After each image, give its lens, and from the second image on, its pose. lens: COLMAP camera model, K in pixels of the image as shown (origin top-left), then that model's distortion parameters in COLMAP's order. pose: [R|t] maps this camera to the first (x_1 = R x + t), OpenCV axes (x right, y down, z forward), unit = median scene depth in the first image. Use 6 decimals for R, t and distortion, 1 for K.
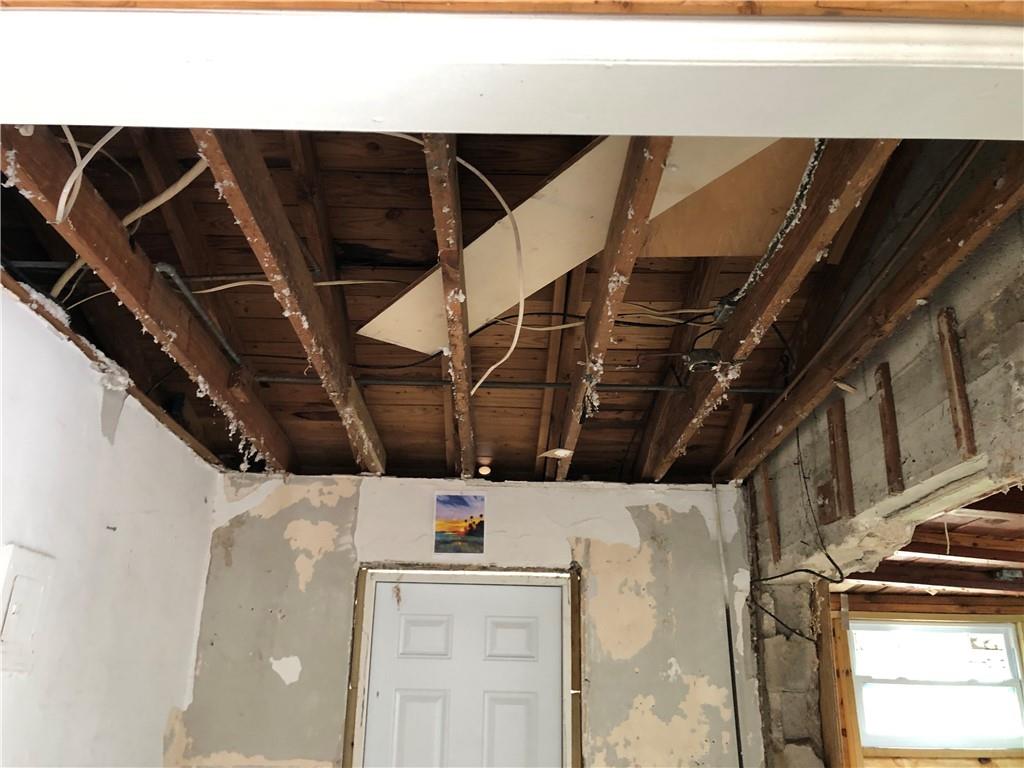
lens RADIAL K [[836.7, 0, 491.5], [0, 836.7, 397.3], [0, 0, 1]] dist [0.028322, -0.004784]
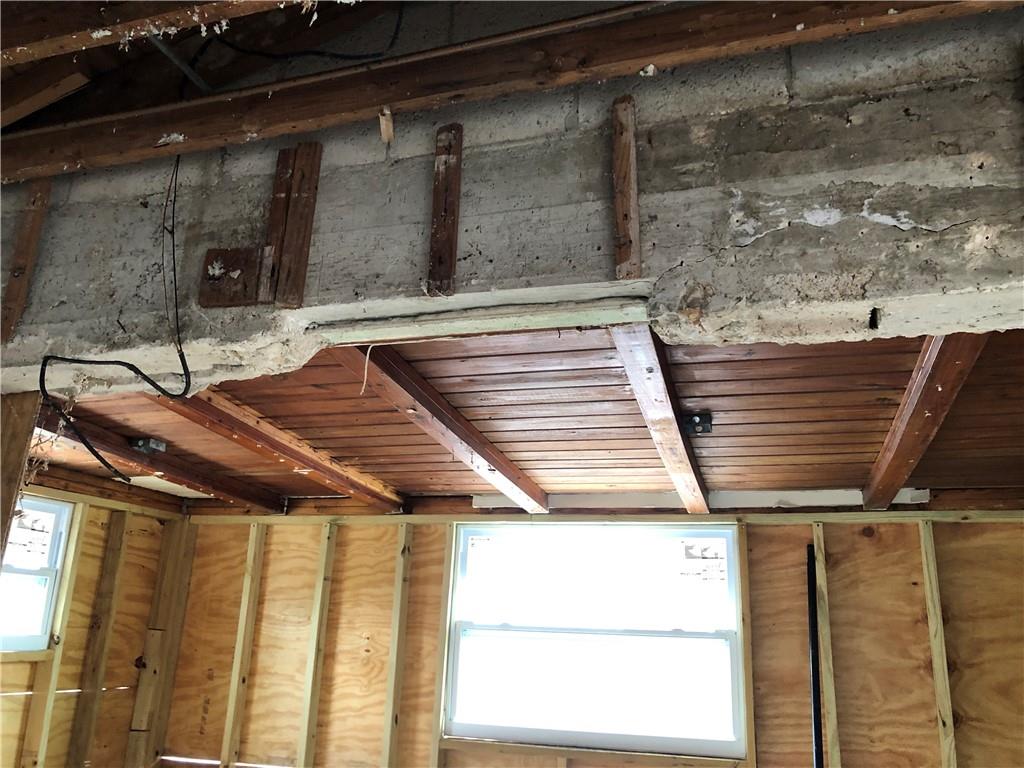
lens RADIAL K [[844.2, 0, 517.0], [0, 844.2, 382.4], [0, 0, 1]] dist [0.028678, -0.022192]
pose [[0.273511, 0.268702, 0.923575, -0.089806], [-0.346952, 0.923108, -0.165819, 0.185168], [-0.897115, -0.275083, 0.345707, 0.451124]]
